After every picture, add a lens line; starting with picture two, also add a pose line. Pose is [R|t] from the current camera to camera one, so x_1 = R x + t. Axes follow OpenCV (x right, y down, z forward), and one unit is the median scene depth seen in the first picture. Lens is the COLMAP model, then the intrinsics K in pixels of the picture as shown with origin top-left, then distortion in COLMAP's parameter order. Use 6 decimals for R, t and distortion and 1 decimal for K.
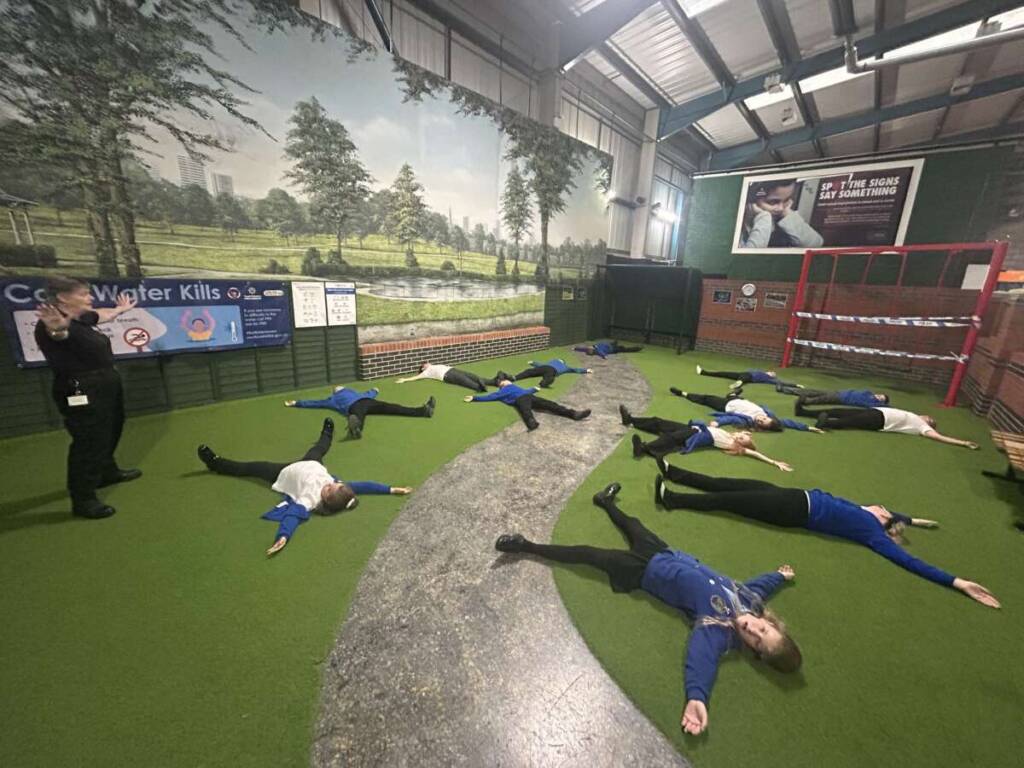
lens RADIAL K [[409.1, 0, 514.5], [0, 409.1, 385.9], [0, 0, 1]] dist [-0.012721, 0.000252]
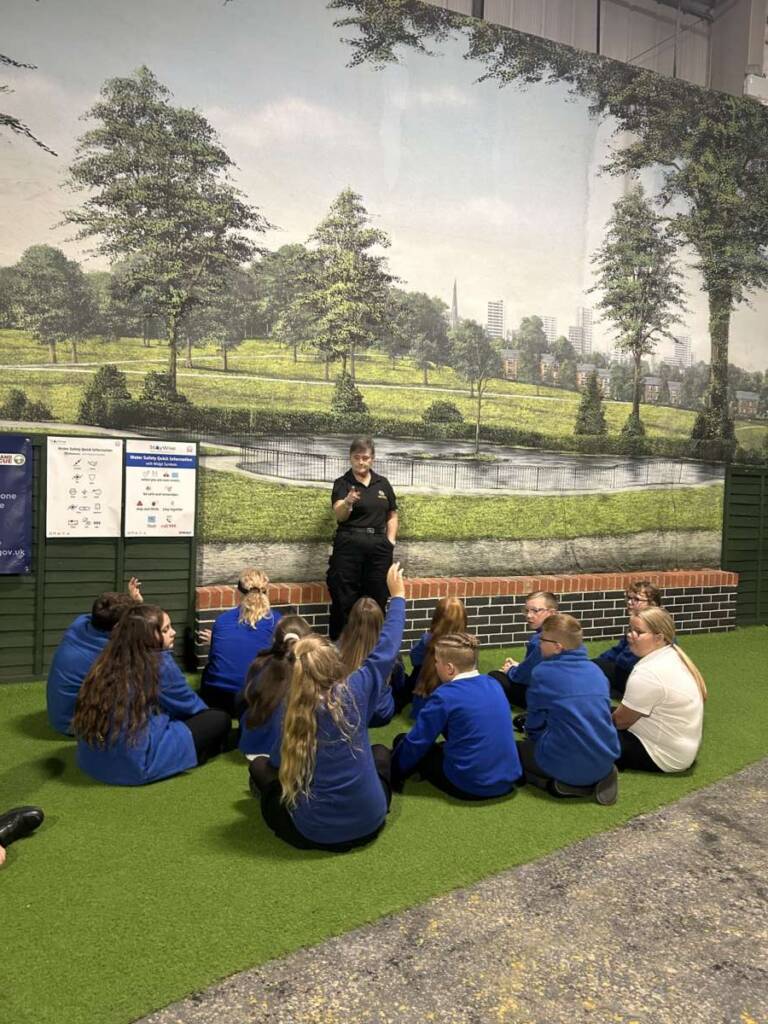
lens RADIAL K [[769.5, 0, 382.1], [0, 769.5, 508.2], [0, 0, 1]] dist [0.039402, -0.054474]
pose [[0.914222, 0.014260, -0.404964, 0.116727], [-0.102454, 0.975044, -0.196960, -0.038682], [0.392049, 0.221555, 0.892867, 0.325615]]
